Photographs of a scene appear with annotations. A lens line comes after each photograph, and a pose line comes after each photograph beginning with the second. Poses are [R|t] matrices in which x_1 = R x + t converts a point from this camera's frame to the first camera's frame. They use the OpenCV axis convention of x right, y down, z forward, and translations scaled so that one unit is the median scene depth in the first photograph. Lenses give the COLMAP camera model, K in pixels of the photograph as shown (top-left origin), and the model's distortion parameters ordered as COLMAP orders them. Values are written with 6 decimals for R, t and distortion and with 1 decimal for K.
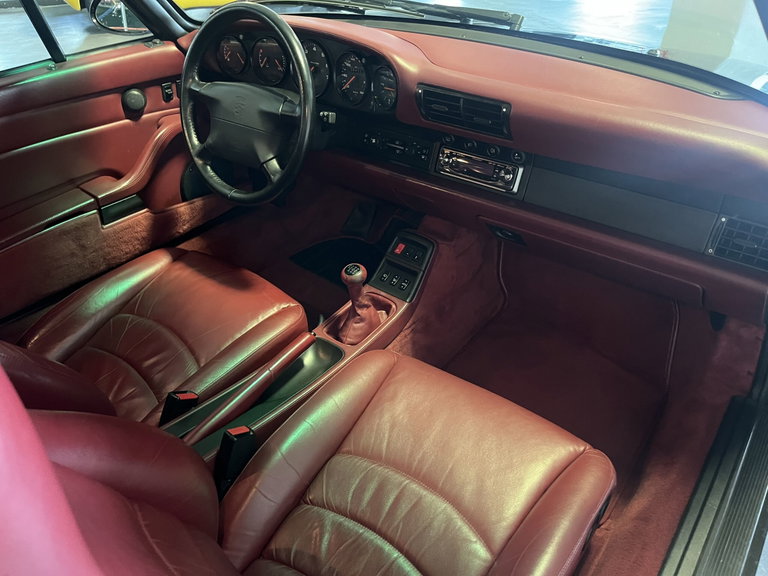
lens RADIAL K [[589.6, 0, 384.0], [0, 589.6, 288.0], [0, 0, 1]] dist [0.051555, -0.091230]
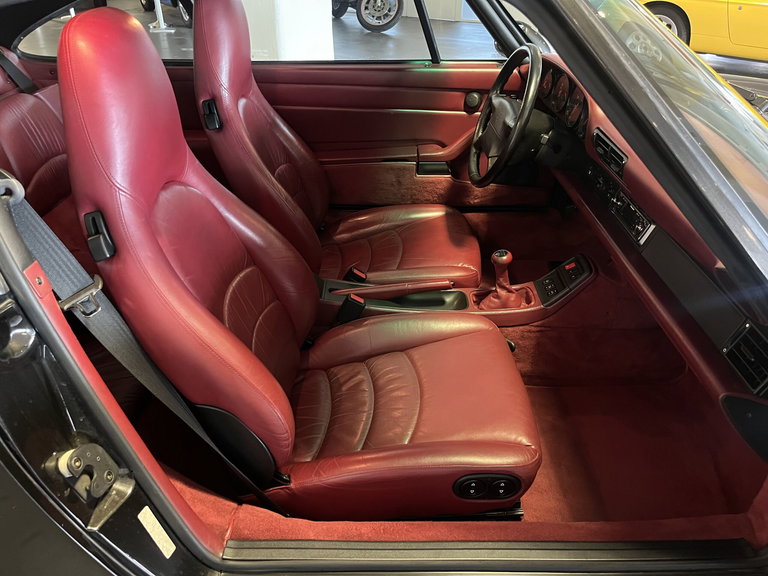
lens RADIAL K [[589.6, 0, 384.0], [0, 589.6, 288.0], [0, 0, 1]] dist [0.051555, -0.091230]
pose [[0.625191, 0.426515, -0.653622, 0.586682], [-0.457756, 0.878687, 0.135534, -0.019568], [0.632136, 0.214465, 0.744586, -0.089190]]
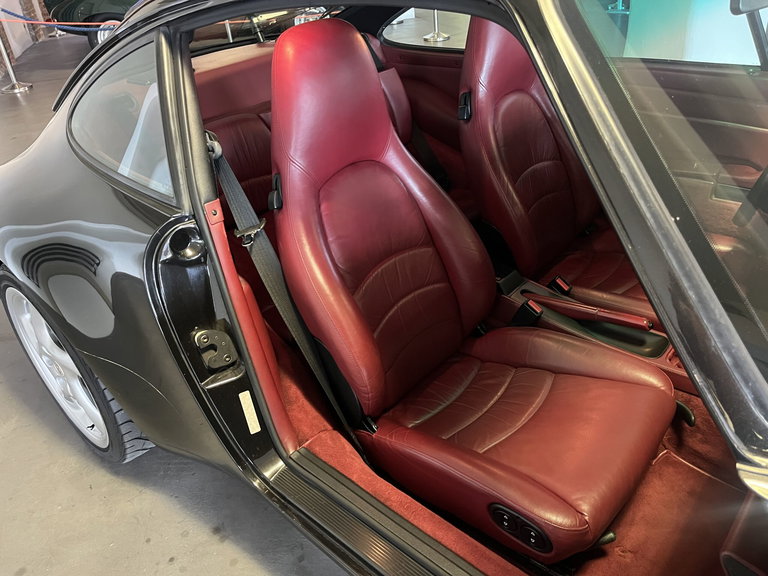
lens RADIAL K [[589.6, 0, 384.0], [0, 589.6, 288.0], [0, 0, 1]] dist [0.051555, -0.091230]
pose [[-0.062982, 0.545056, -0.836031, 0.757059], [-0.485103, 0.715359, 0.502928, -0.275126], [0.872186, 0.437237, 0.219353, 0.218298]]
